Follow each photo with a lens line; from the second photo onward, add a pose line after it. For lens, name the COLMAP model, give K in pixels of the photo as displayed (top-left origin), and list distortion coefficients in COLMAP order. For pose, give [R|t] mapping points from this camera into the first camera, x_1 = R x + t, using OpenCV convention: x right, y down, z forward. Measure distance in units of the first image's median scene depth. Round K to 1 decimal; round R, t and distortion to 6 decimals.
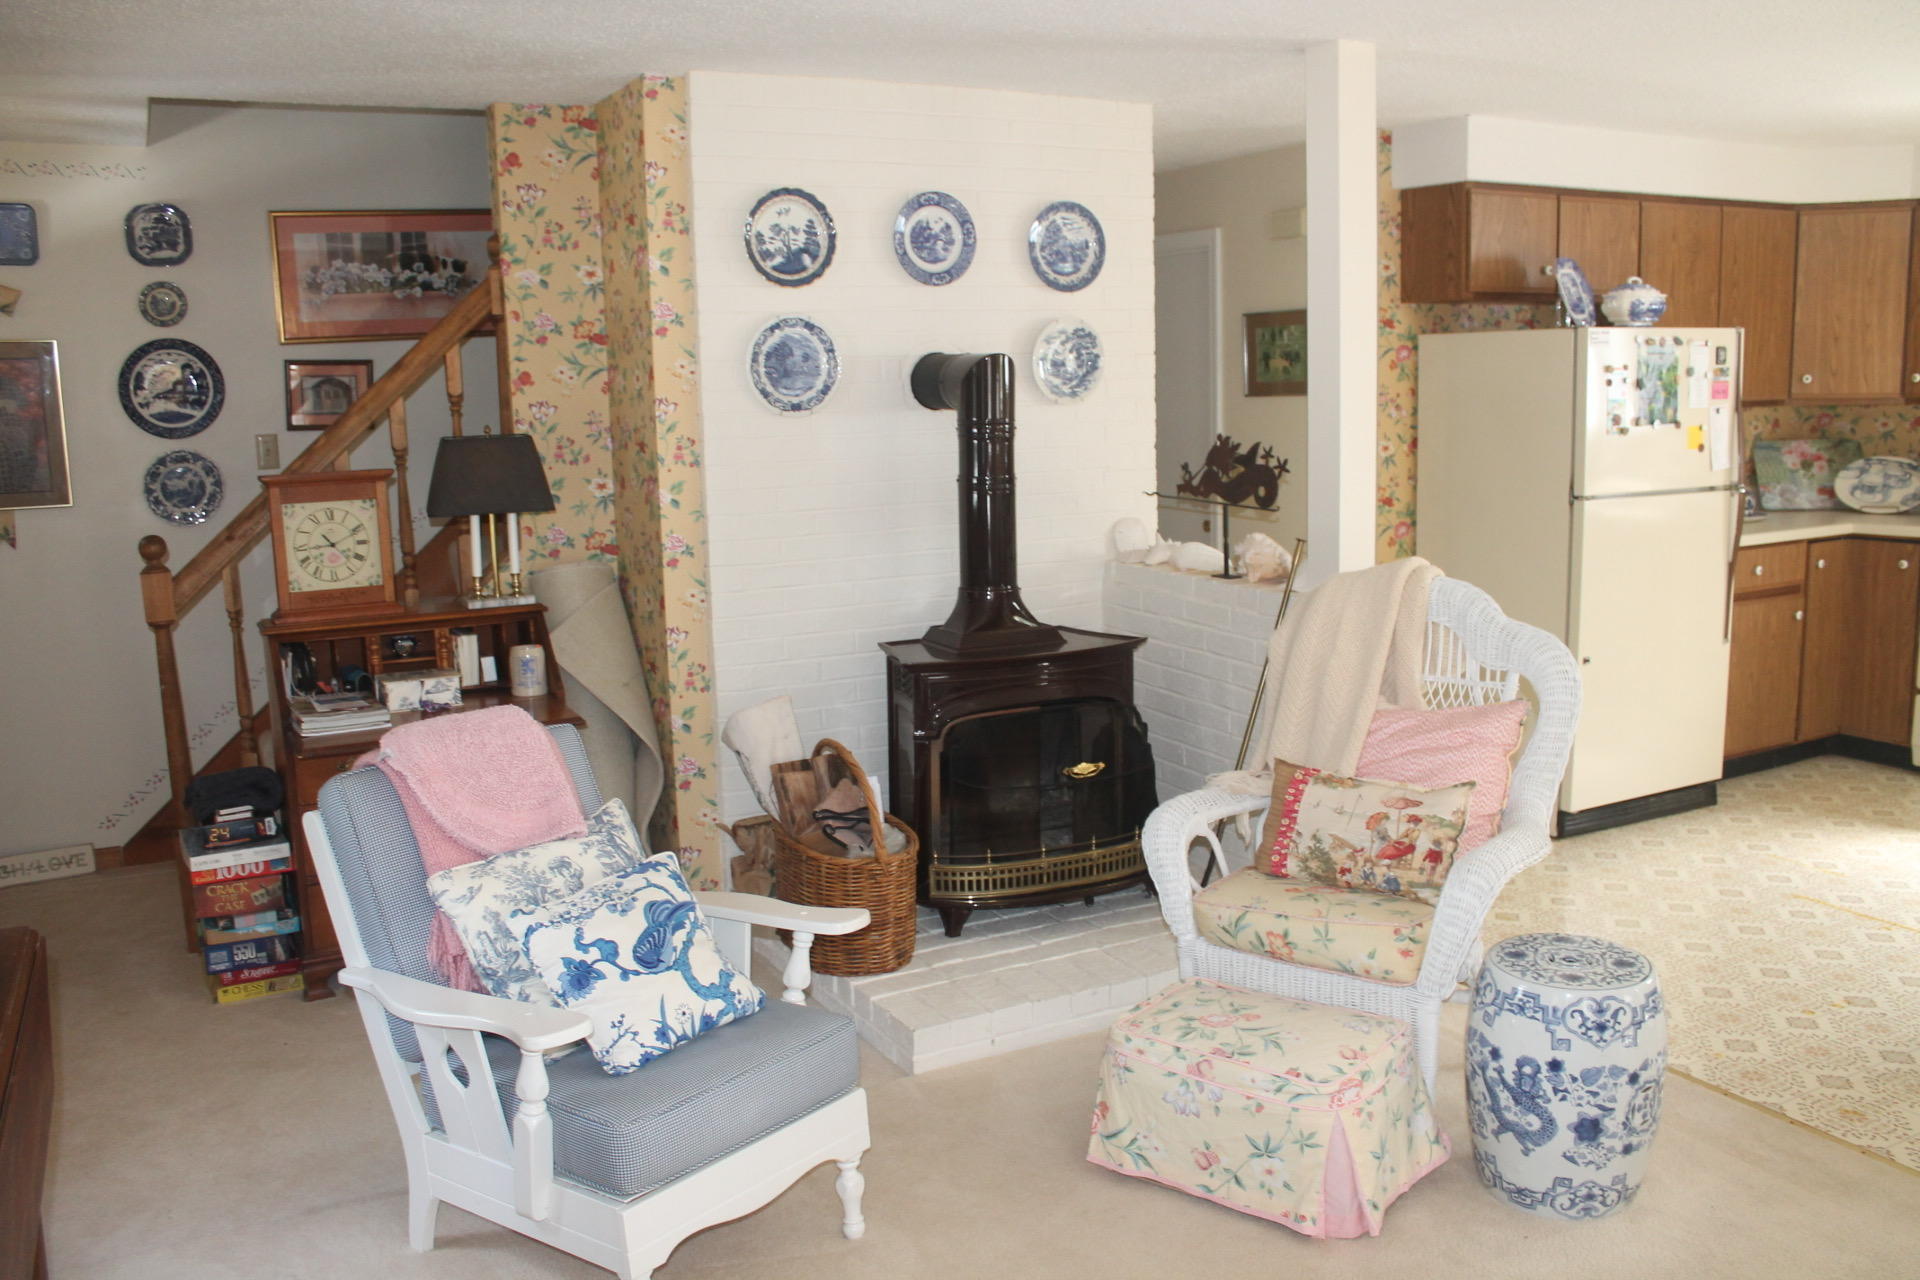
lens RADIAL K [[1607.5, 0, 955.7], [0, 1607.5, 641.0], [0, 0, 1]] dist [-0.162705, 0.138167]
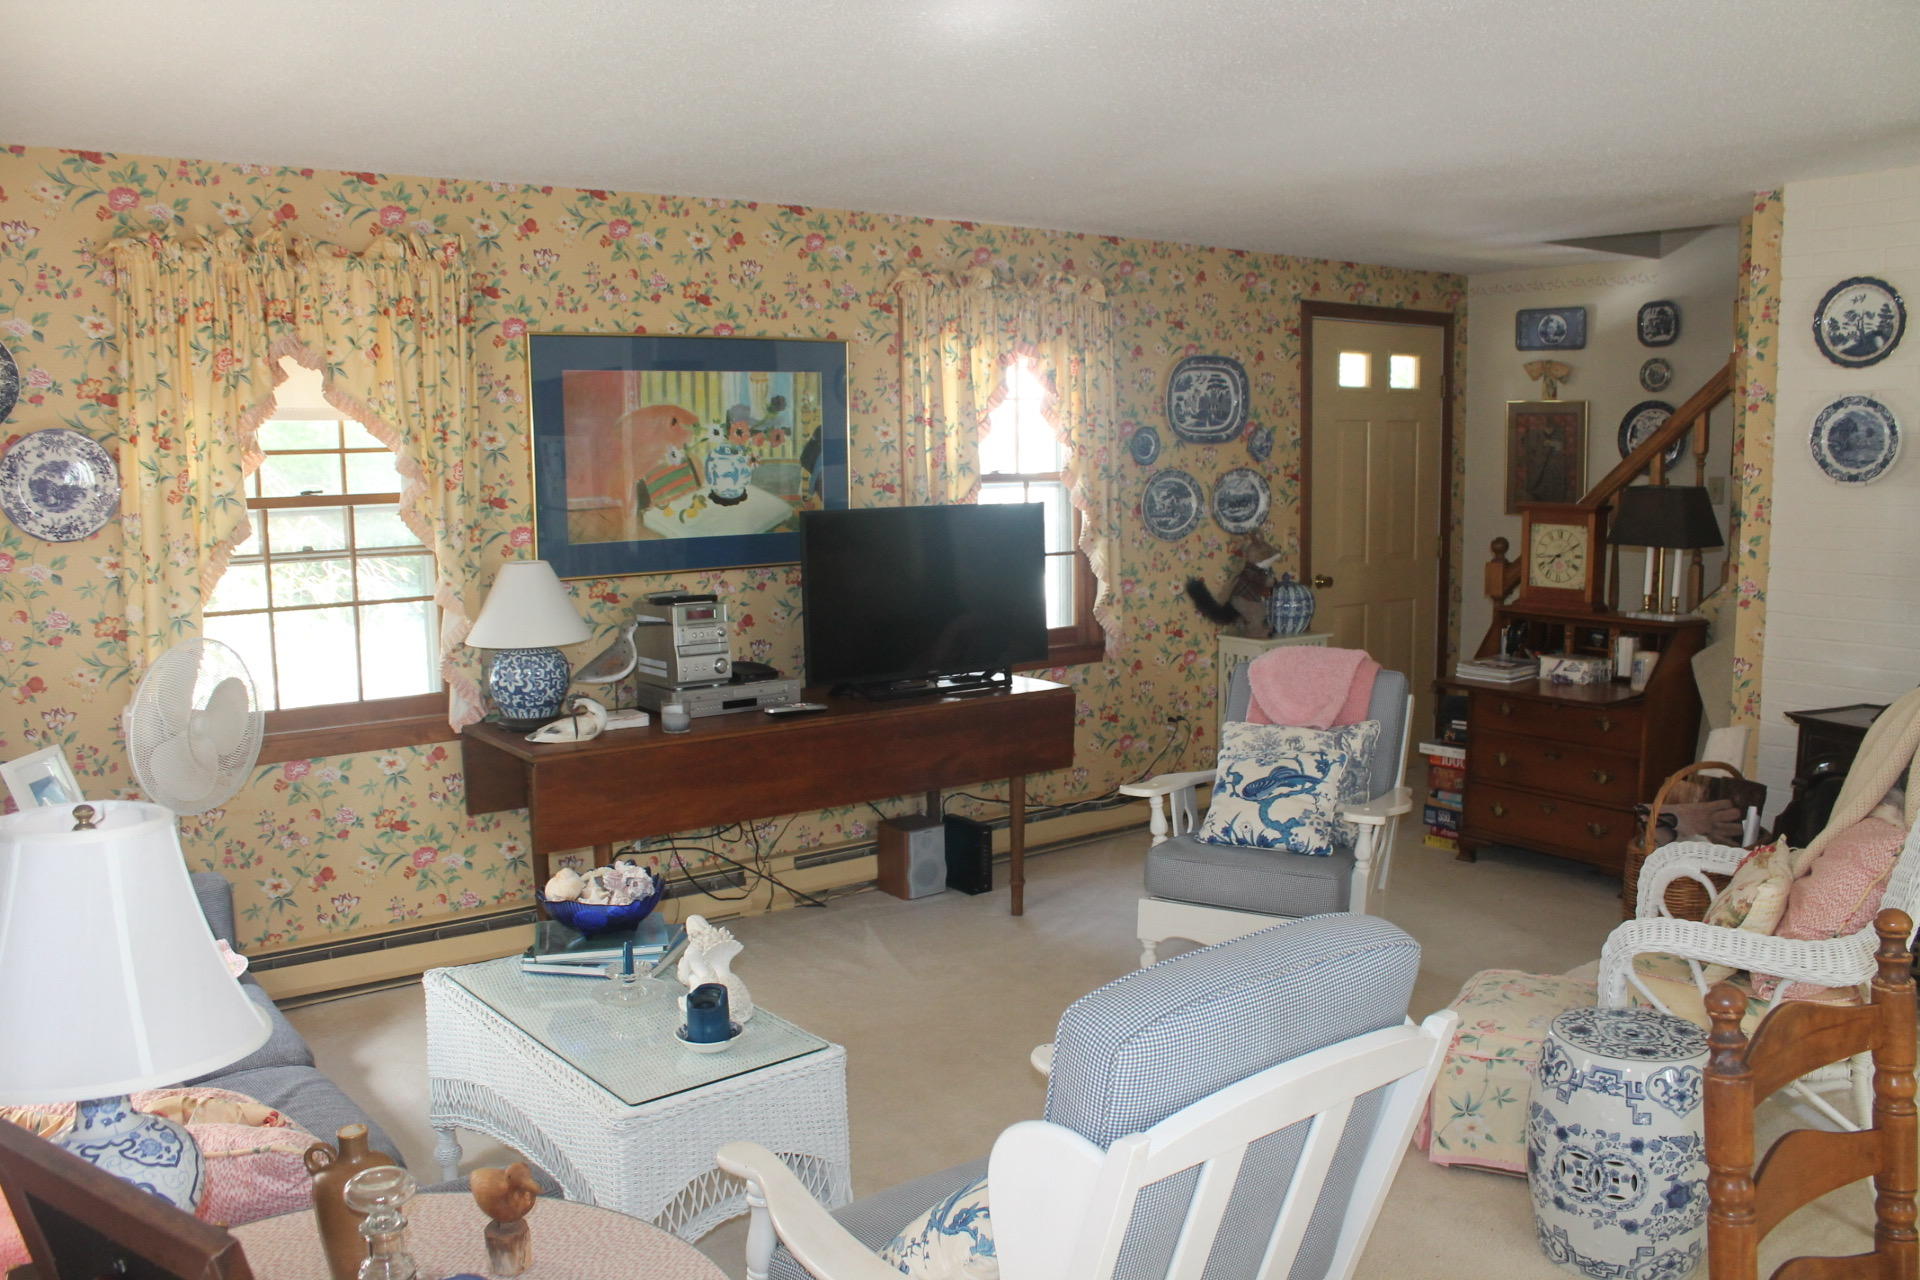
lens RADIAL K [[1607.5, 0, 978.4], [0, 1607.5, 656.9], [0, 0, 1]] dist [-0.162705, 0.138167]
pose [[0.170085, 0.153635, -0.973379, 0.857488], [-0.158134, 0.979226, 0.126926, -0.067048], [0.972658, 0.132336, 0.190847, 0.237572]]
